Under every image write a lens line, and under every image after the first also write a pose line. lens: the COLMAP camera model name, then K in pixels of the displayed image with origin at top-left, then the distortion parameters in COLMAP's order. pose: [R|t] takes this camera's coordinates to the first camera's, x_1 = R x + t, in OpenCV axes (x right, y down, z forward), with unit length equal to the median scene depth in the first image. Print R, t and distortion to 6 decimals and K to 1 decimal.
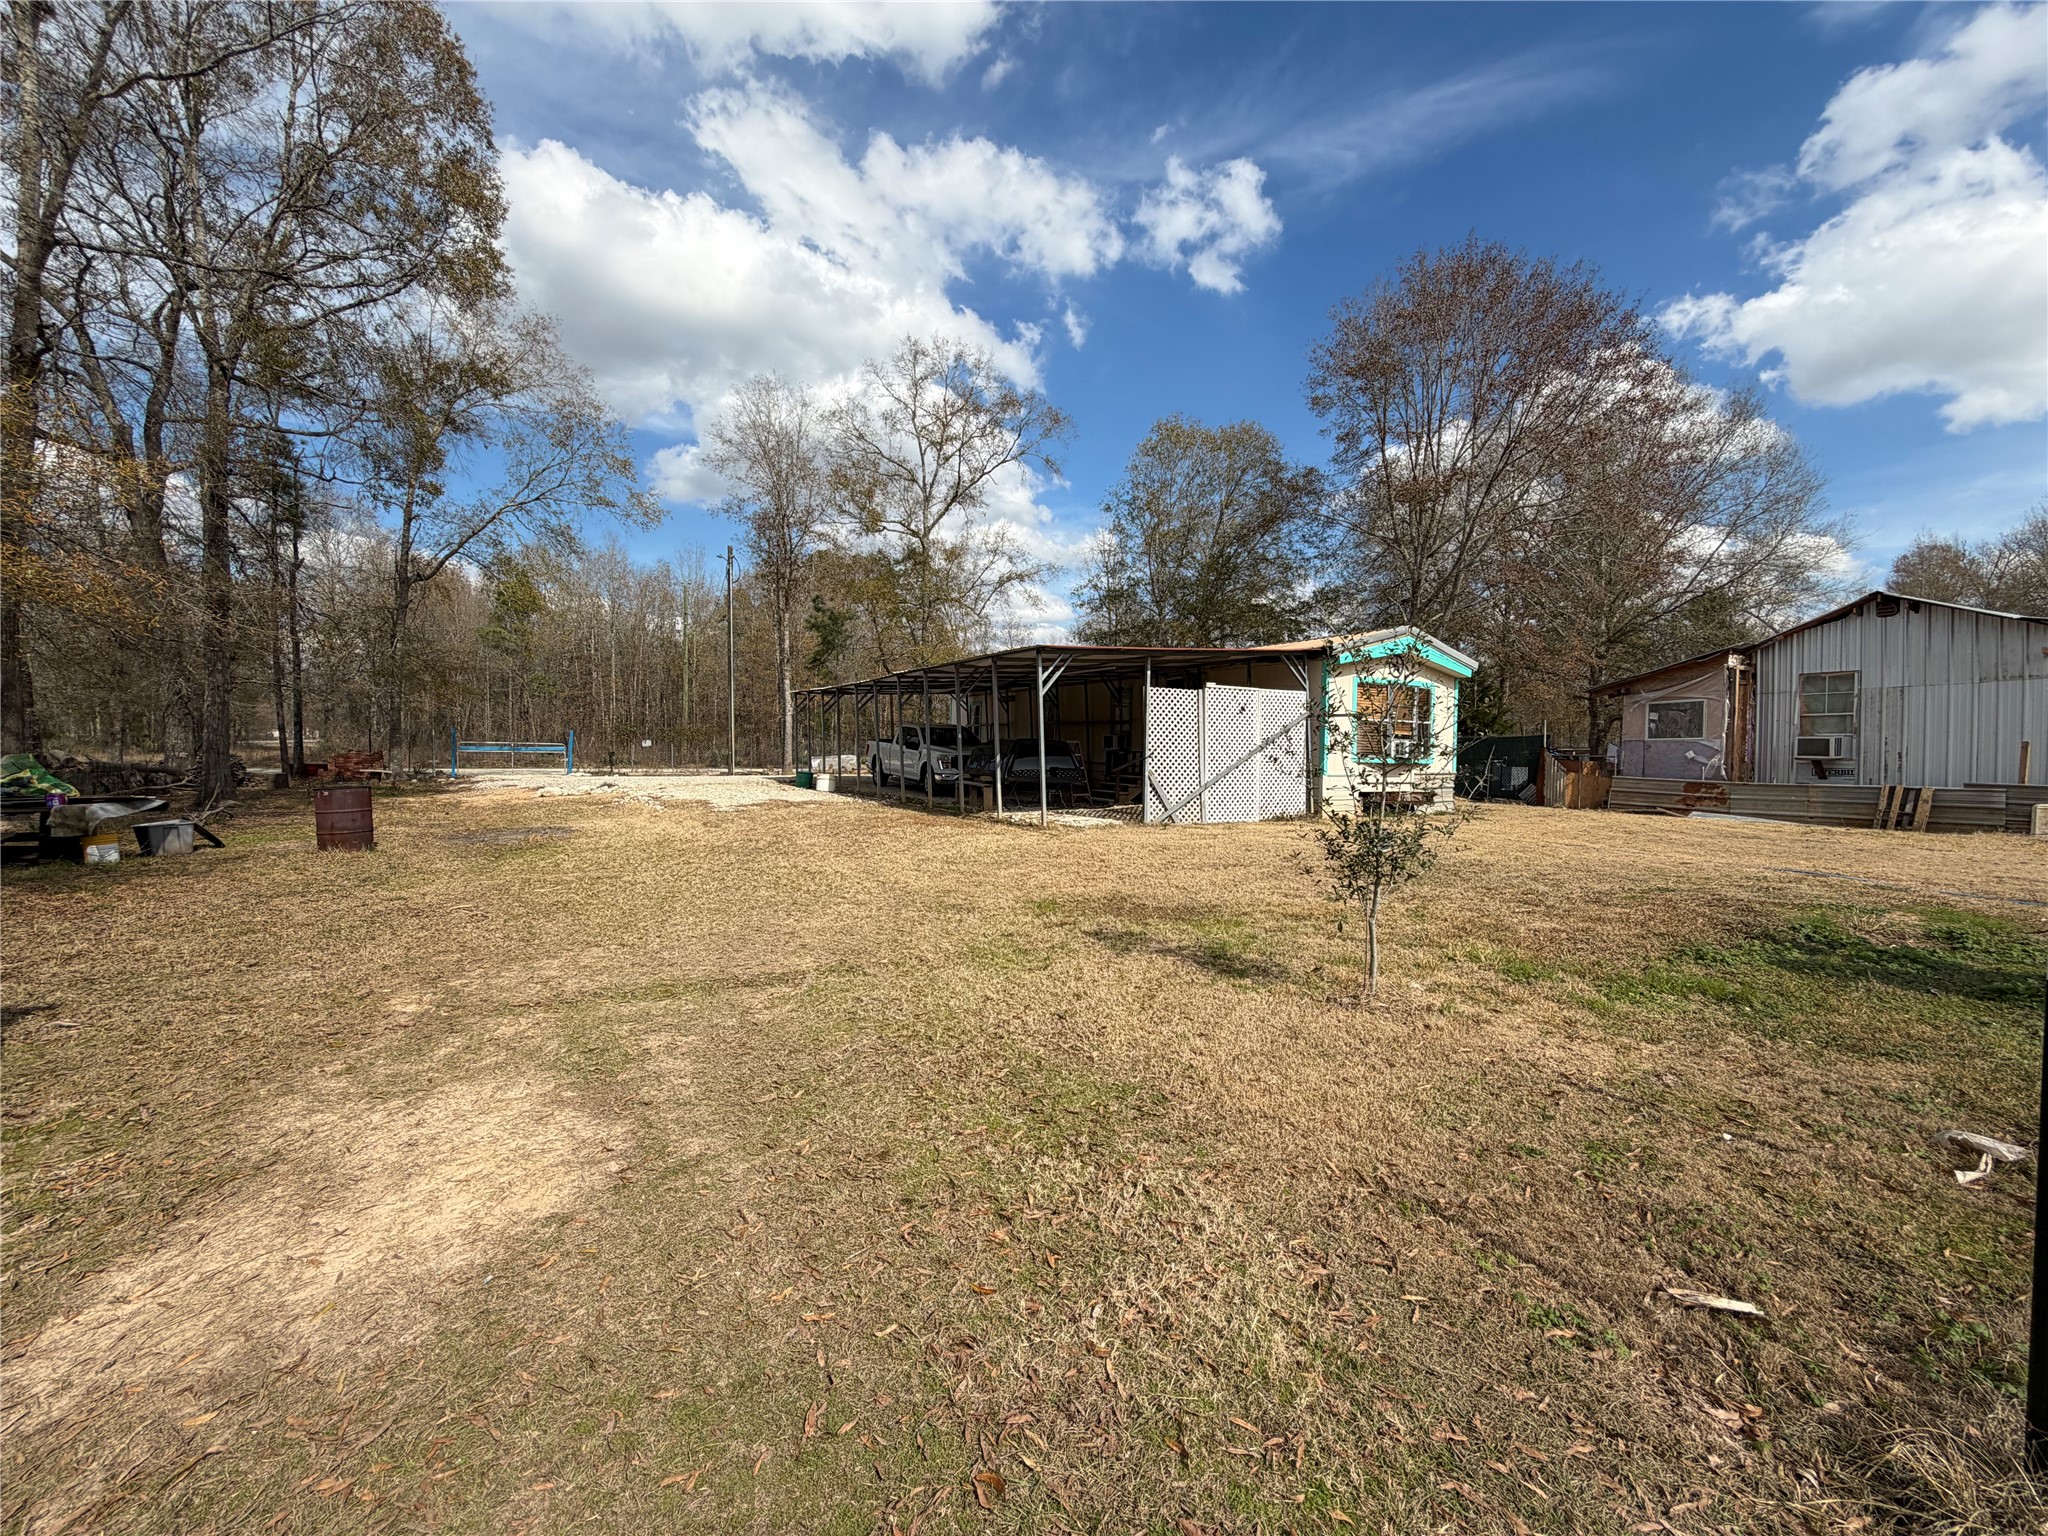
lens RADIAL K [[818.4, 0, 1023.3], [0, 818.4, 761.8], [0, 0, 1]] dist [-0.003152, -0.000424]
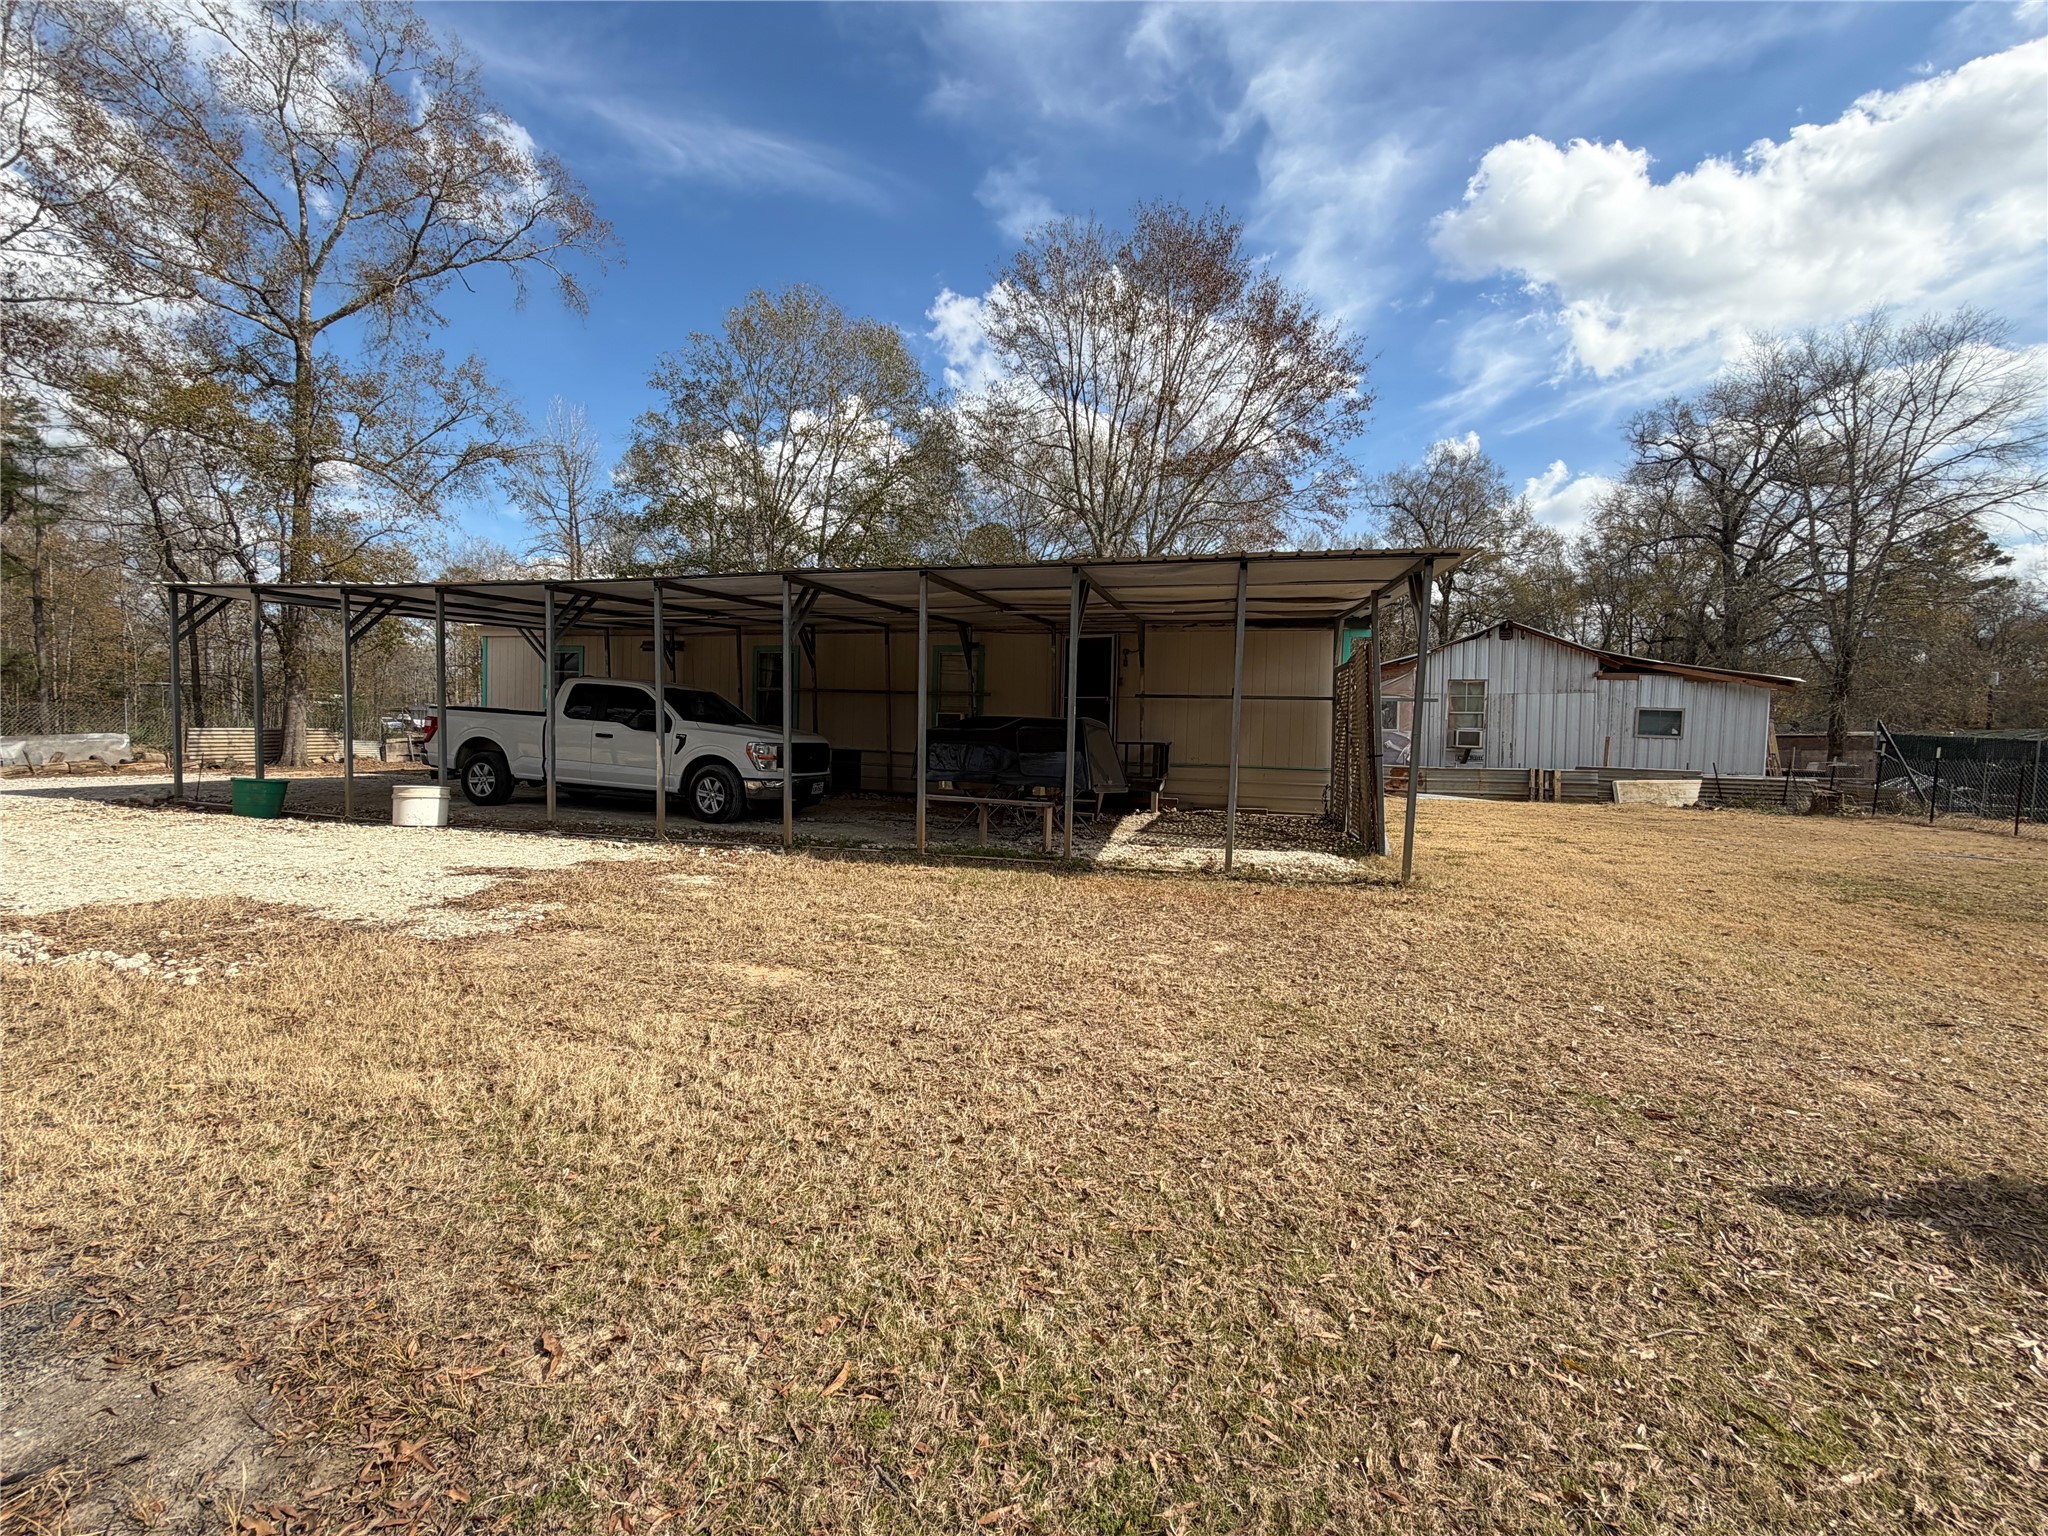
lens RADIAL K [[818.4, 0, 1024.8], [0, 818.4, 782.6], [0, 0, 1]] dist [-0.003152, -0.000424]
pose [[0.703732, -0.033806, 0.709661, -0.391863], [-0.004148, 0.998655, 0.051687, -0.011708], [-0.710454, -0.039317, 0.702645, 0.555844]]
